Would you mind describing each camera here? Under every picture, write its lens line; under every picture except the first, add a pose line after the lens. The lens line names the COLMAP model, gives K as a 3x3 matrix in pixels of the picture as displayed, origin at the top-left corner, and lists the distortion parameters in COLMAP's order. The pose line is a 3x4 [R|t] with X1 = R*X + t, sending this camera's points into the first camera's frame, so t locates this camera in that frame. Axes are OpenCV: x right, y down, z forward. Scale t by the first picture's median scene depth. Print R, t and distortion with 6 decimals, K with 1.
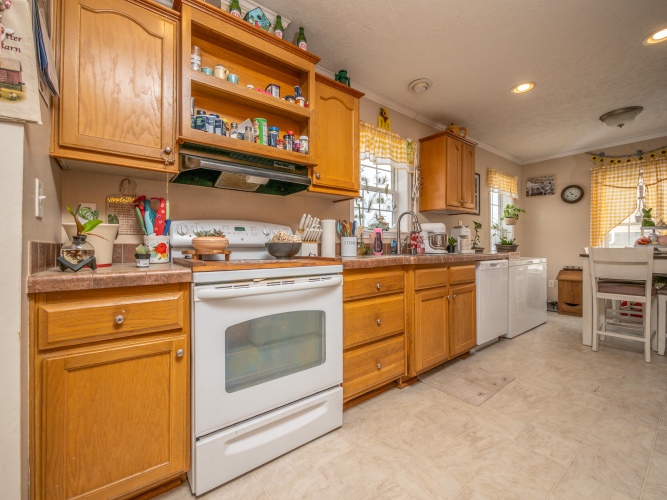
lens RADIAL K [[283.2, 0, 336.7], [0, 283.2, 245.3], [0, 0, 1]] dist [-0.009673, 0.000895]
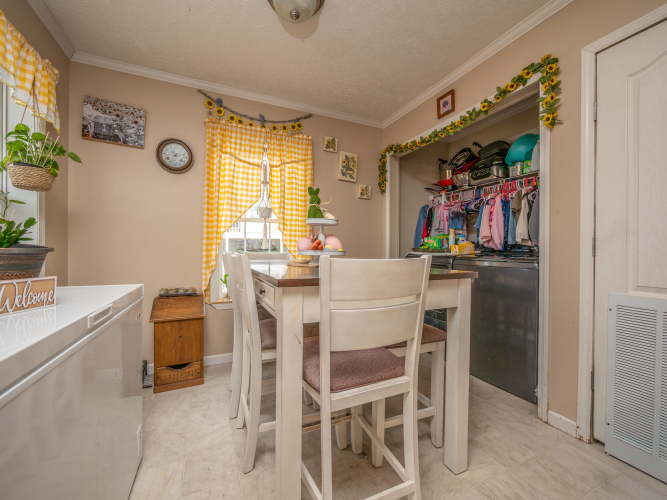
lens RADIAL K [[283.2, 0, 330.1], [0, 283.2, 252.5], [0, 0, 1]] dist [-0.009673, 0.000895]
pose [[0.242350, 0.001395, 0.970188, 0.441041], [-0.008887, 0.999960, 0.000782, 0.002210], [-0.970148, -0.008811, 0.242352, 0.665957]]
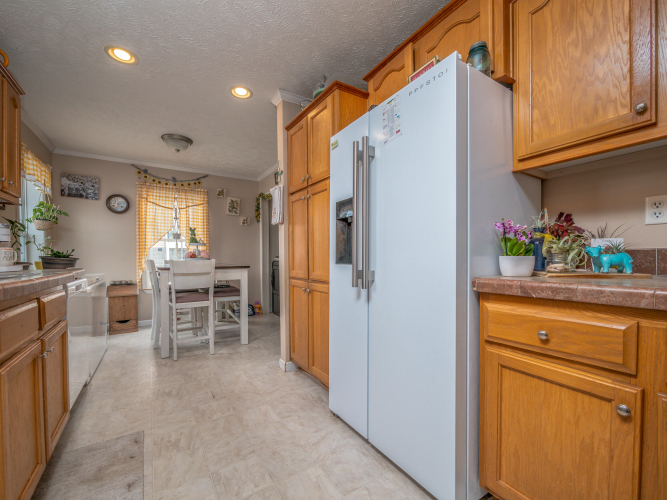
lens RADIAL K [[283.2, 0, 329.9], [0, 283.2, 263.7], [0, 0, 1]] dist [-0.009673, 0.000895]
pose [[0.089645, -0.018591, 0.995800, -0.043644], [0.000393, 0.999826, 0.018631, 0.000038], [-0.995974, -0.001279, 0.089637, 0.245148]]
